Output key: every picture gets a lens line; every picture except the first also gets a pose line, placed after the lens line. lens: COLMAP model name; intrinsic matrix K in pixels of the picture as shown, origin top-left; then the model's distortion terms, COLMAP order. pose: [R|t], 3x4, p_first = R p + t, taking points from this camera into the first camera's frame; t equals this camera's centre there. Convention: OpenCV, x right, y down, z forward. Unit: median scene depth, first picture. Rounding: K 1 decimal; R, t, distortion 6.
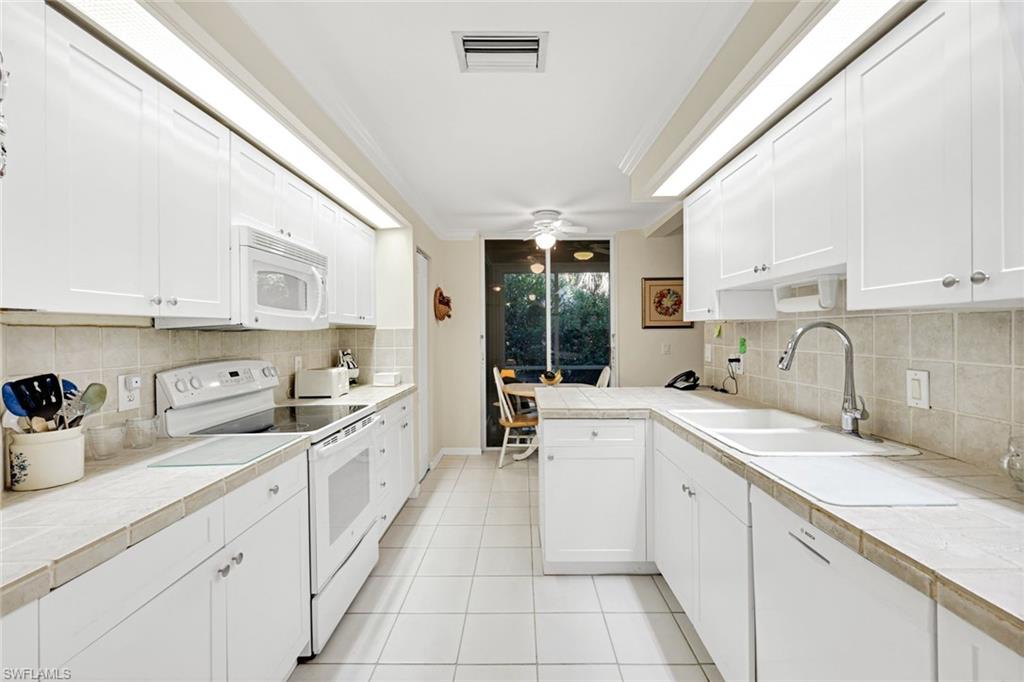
lens RADIAL K [[448.2, 0, 511.5], [0, 448.2, 334.0], [0, 0, 1]] dist [-0.000461, 0.000004]
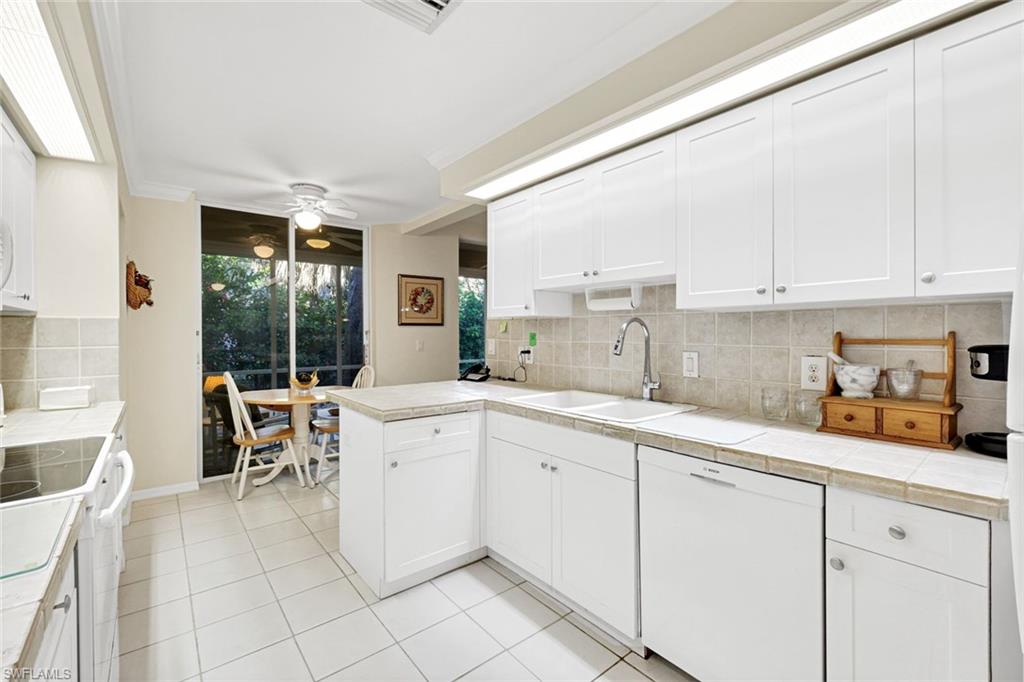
lens RADIAL K [[448.2, 0, 516.1], [0, 448.2, 335.3], [0, 0, 1]] dist [-0.000461, 0.000004]
pose [[0.758583, 0.001605, 0.651574, -0.253256], [-0.002201, 0.999998, 0.000098, 0.014594], [-0.651572, -0.001508, 0.758585, 0.133698]]
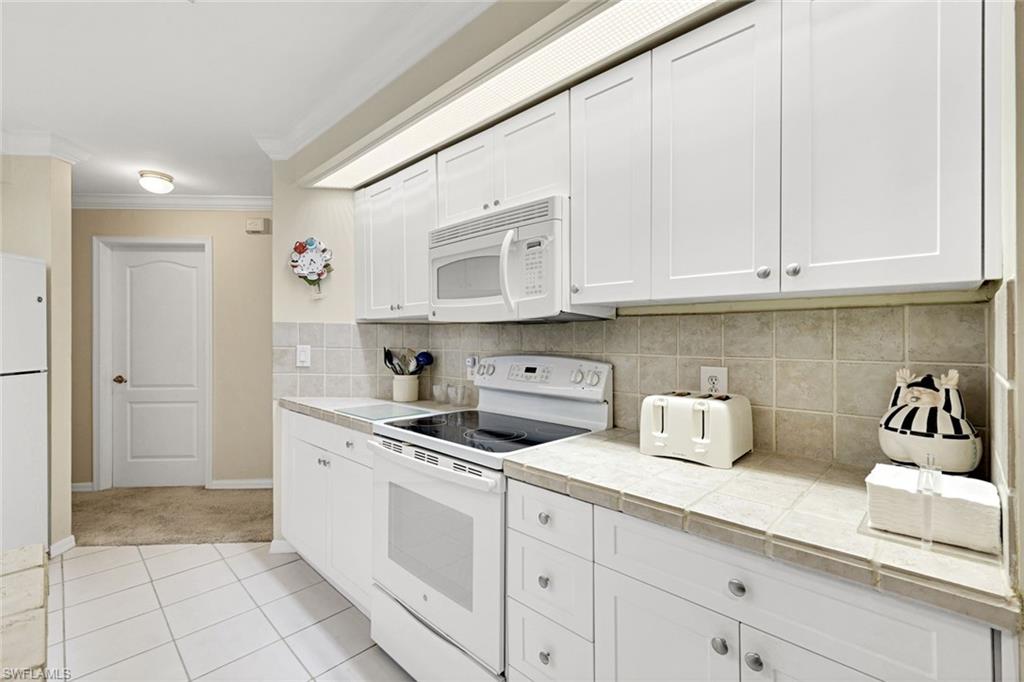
lens RADIAL K [[448.2, 0, 508.2], [0, 448.2, 334.8], [0, 0, 1]] dist [-0.000461, 0.000004]
pose [[-0.676381, 0.005630, -0.736530, 0.069103], [0.004325, 0.999984, 0.003672, 0.010150], [0.736539, -0.000702, -0.676395, 1.211566]]
